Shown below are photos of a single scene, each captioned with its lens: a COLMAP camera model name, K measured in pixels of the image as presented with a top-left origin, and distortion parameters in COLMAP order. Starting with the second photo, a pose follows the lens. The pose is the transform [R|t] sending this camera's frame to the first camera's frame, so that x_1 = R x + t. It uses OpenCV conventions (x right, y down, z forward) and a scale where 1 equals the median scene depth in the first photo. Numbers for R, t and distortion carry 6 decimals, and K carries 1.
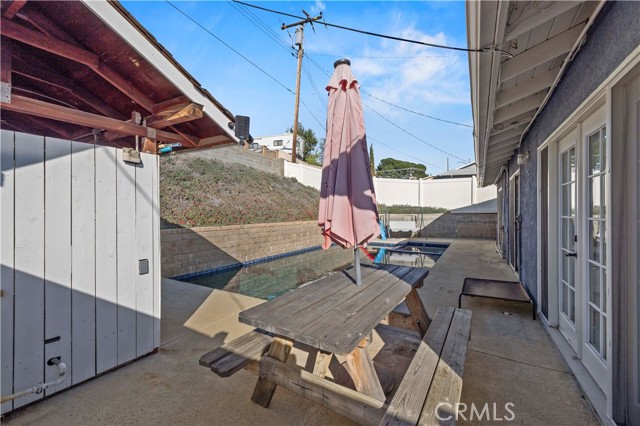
lens RADIAL K [[268.8, 0, 322.6], [0, 268.8, 208.1], [0, 0, 1]] dist [0.000883, 0.000280]
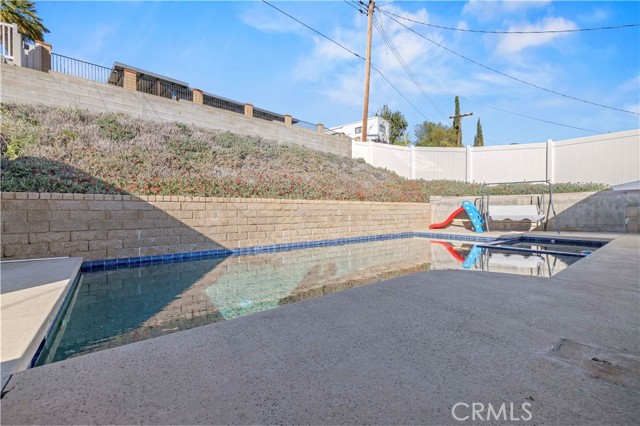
lens RADIAL K [[267.5, 0, 320.0], [0, 267.5, 213.0], [0, 0, 1]] dist [0.004545, 0.000094]
pose [[0.927721, -0.003138, -0.373261, 0.107571], [0.010714, 0.999777, 0.018223, 0.051109], [0.373120, -0.020905, 0.927547, 0.226896]]
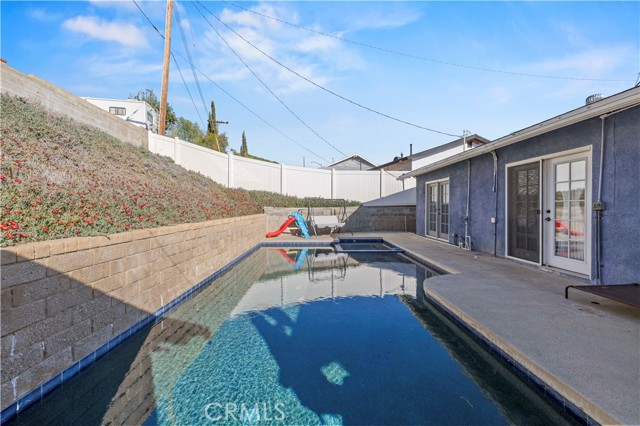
lens RADIAL K [[268.8, 0, 322.6], [0, 268.8, 208.1], [0, 0, 1]] dist [0.000883, 0.000280]
pose [[0.858162, -0.010008, 0.513282, -0.155955], [0.003526, 0.999901, 0.013601, 0.012723], [-0.513367, -0.009862, 0.858112, 0.257720]]
